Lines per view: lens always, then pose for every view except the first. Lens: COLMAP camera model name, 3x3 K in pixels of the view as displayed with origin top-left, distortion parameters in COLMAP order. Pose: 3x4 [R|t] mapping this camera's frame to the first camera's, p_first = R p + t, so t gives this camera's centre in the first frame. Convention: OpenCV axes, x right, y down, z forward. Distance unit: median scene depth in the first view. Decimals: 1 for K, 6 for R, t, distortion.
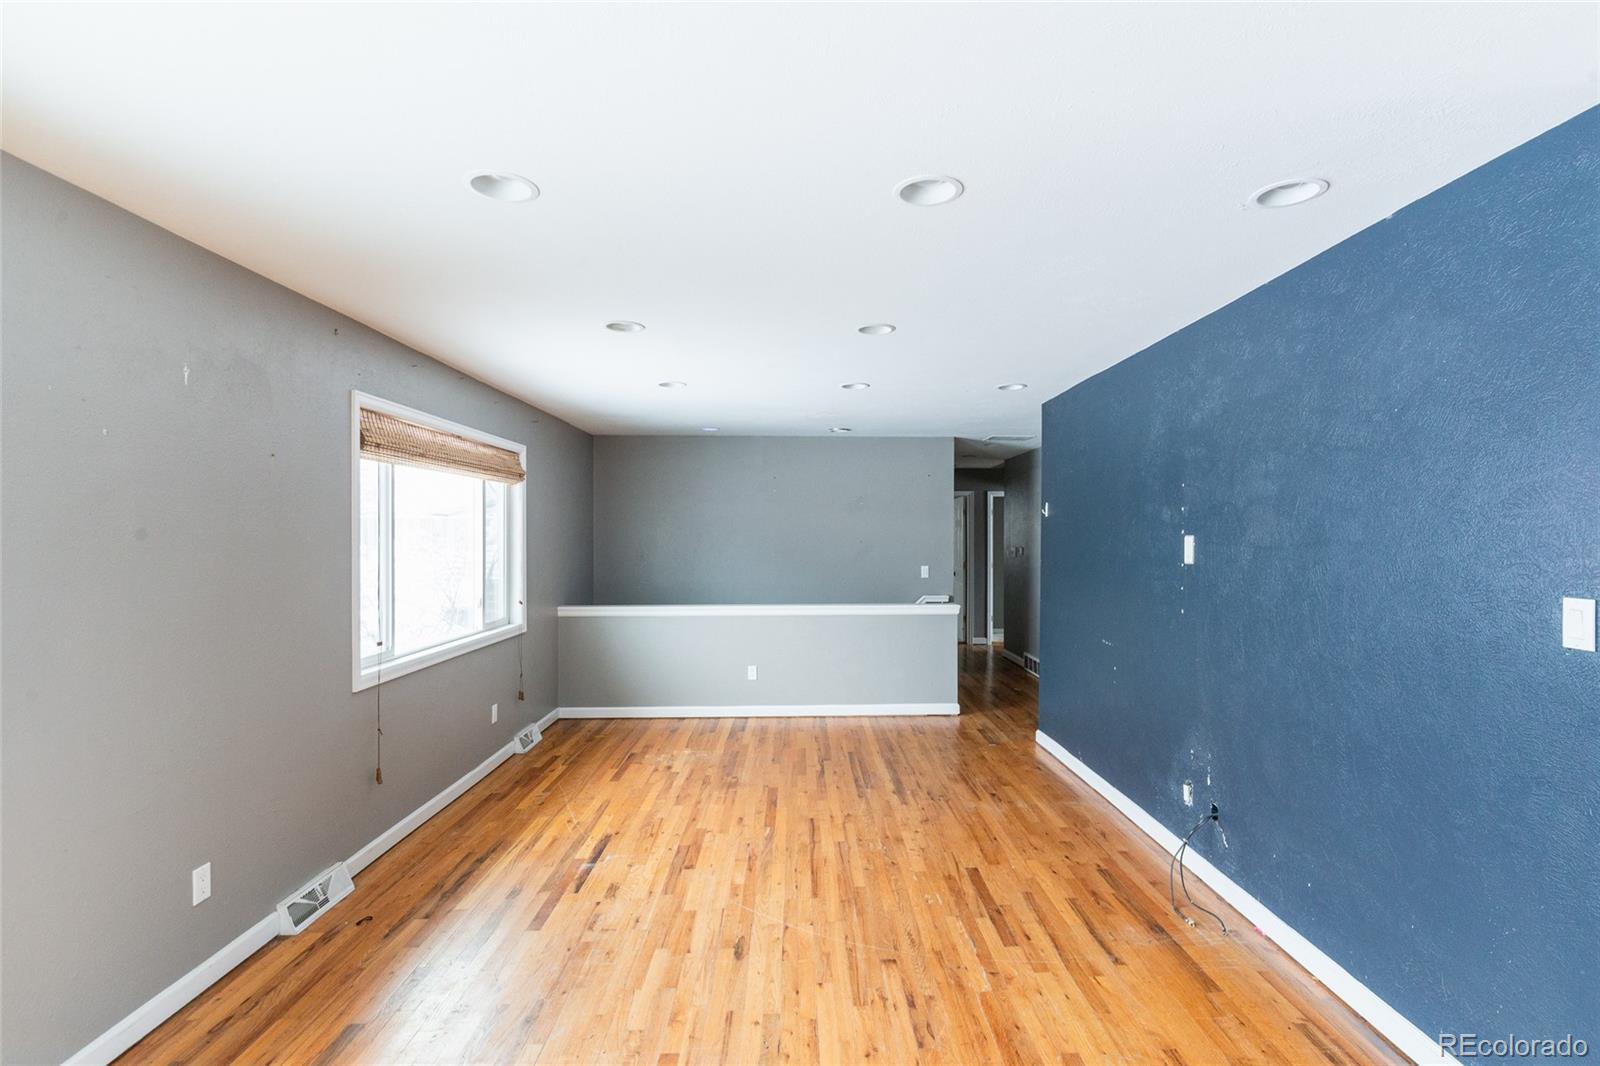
lens RADIAL K [[778.3, 0, 822.9], [0, 778.3, 536.7], [0, 0, 1]] dist [-0.000271, 0.000874]
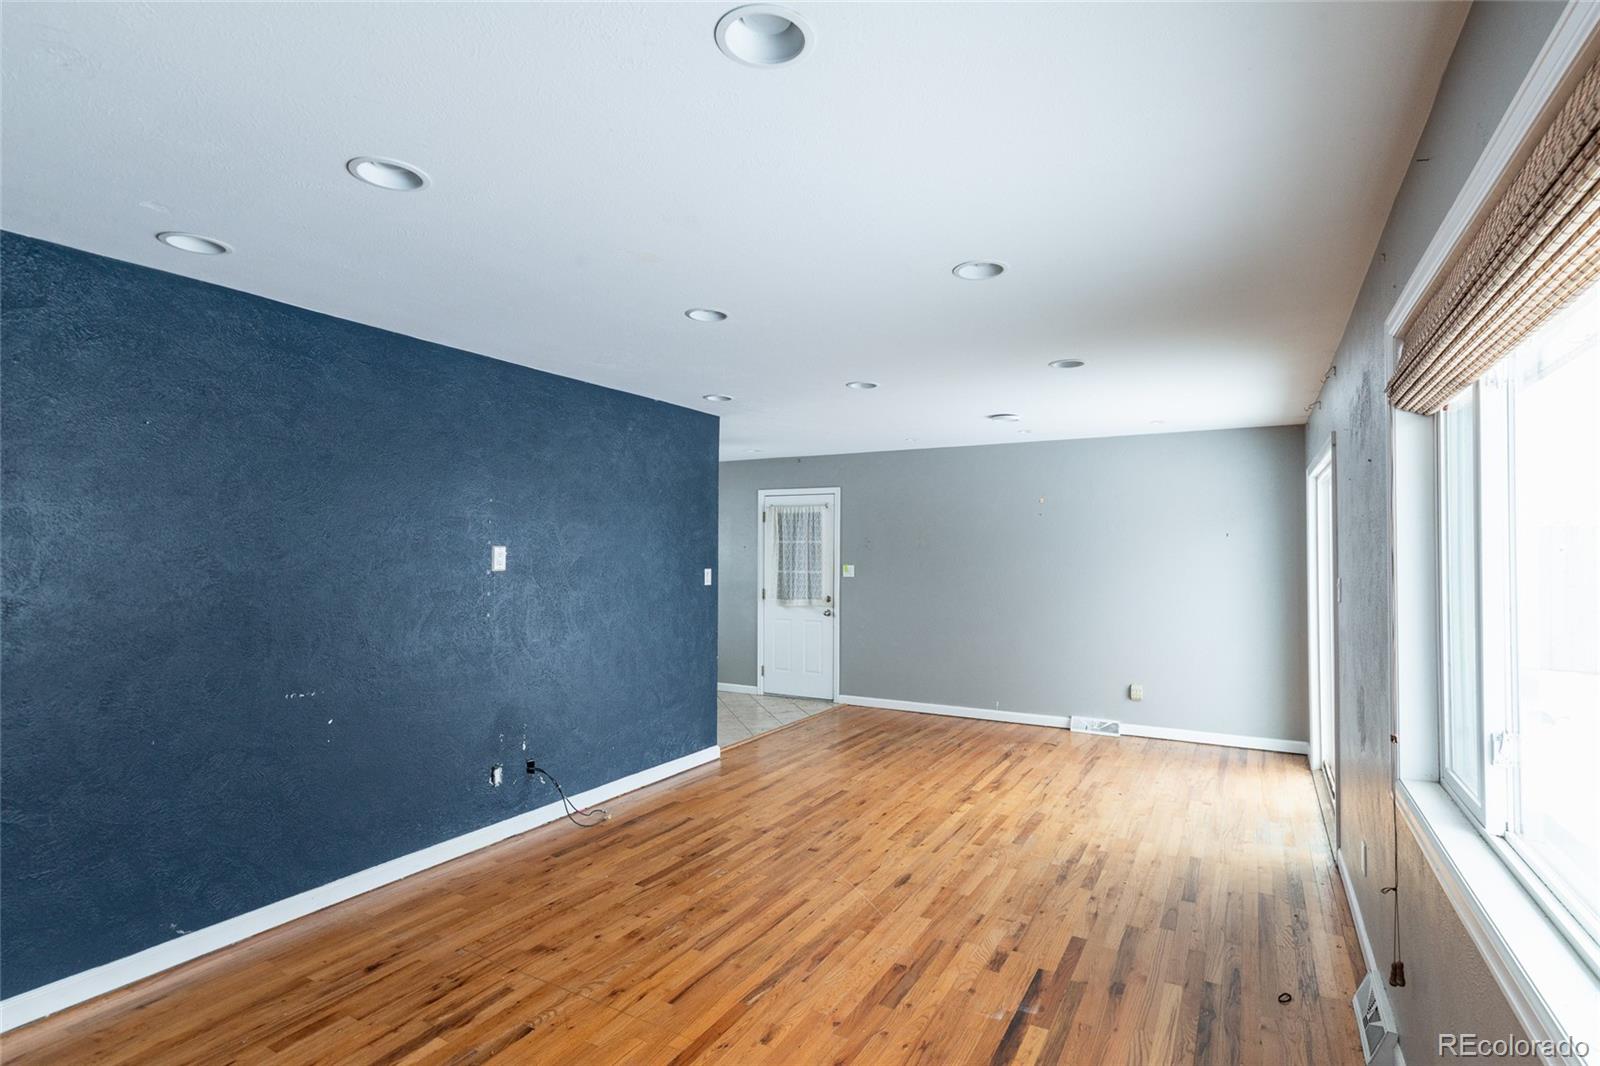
lens RADIAL K [[784.0, 0, 823.8], [0, 784.0, 533.0], [0, 0, 1]] dist [0.001615, -0.000066]
pose [[-0.862014, 0.007747, 0.506826, -0.494255], [-0.004893, 0.999709, -0.023603, 0.004088], [-0.506861, -0.022826, -0.861725, 1.676455]]
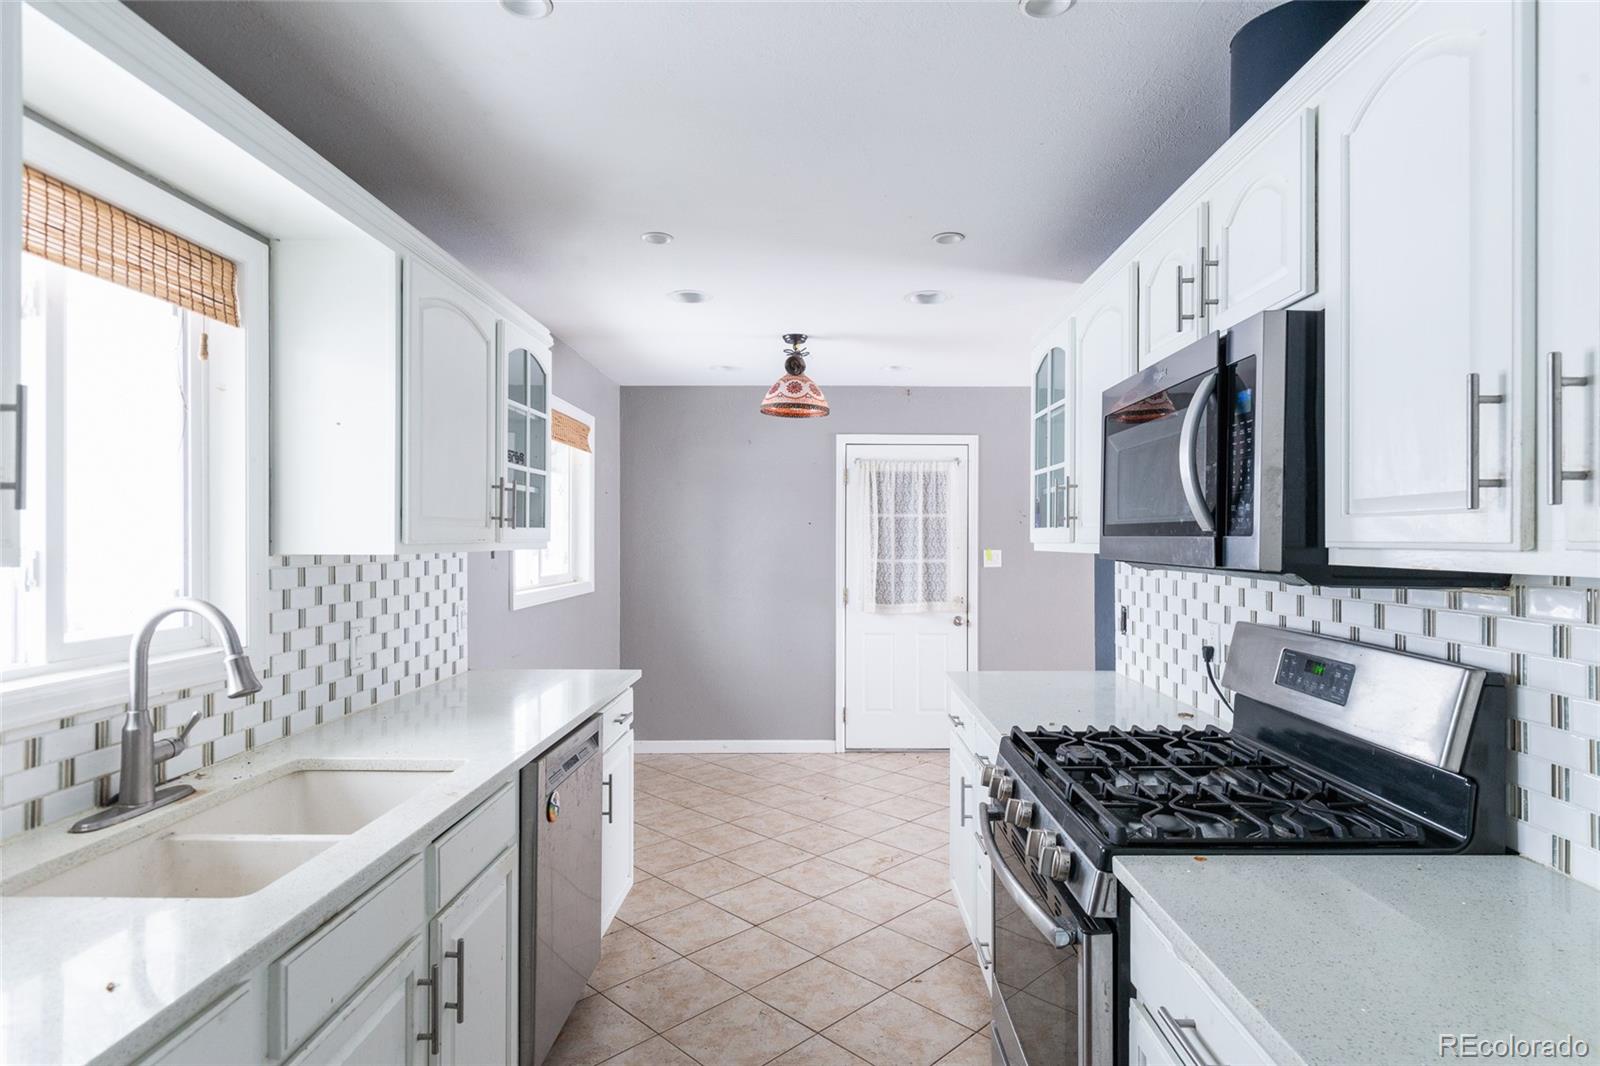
lens RADIAL K [[852.7, 0, 827.0], [0, 852.7, 538.7], [0, 0, 1]] dist [0.001169, 0.000636]
pose [[-0.999585, -0.001655, 0.028763, 0.774914], [-0.001635, 0.999998, 0.000725, 0.018820], [-0.028764, 0.000678, -0.999586, 1.401060]]
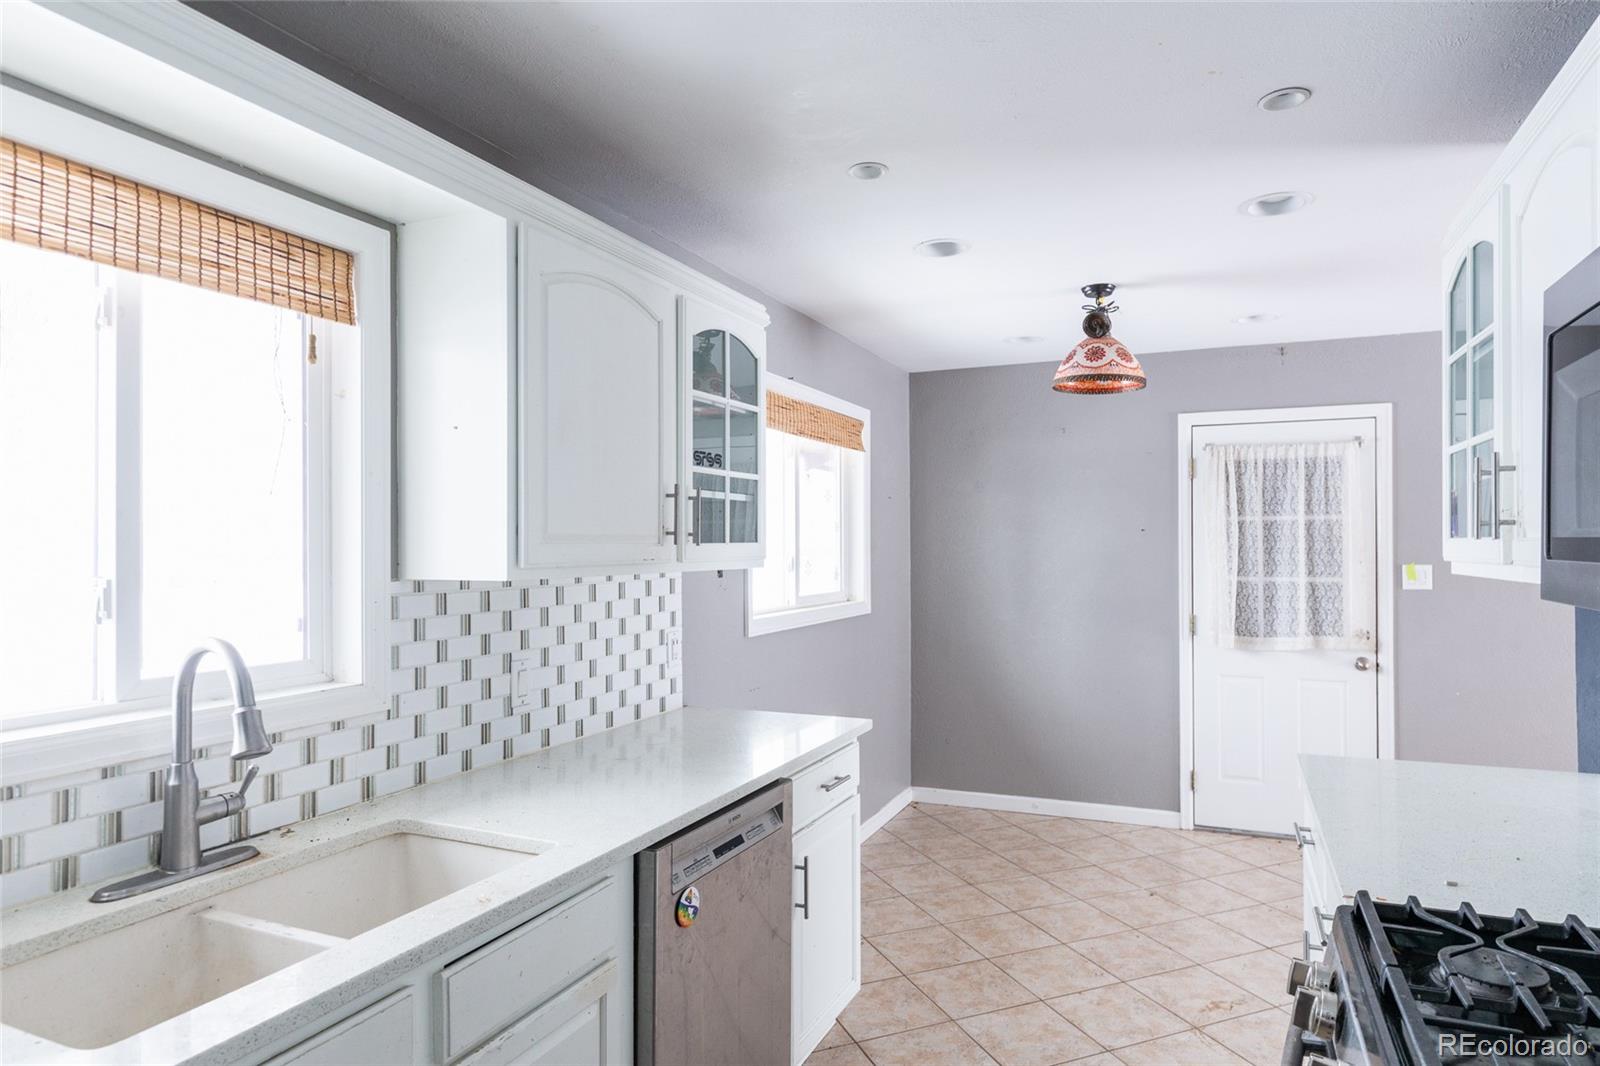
lens RADIAL K [[932.9, 0, 828.3], [0, 932.9, 539.7], [0, 0, 1]] dist [0.001115, -0.001192]
pose [[-0.907661, 0.006154, 0.419658, 0.699963], [0.004165, 0.999975, -0.005654, 0.011124], [-0.419683, -0.003384, -0.907665, 1.237653]]
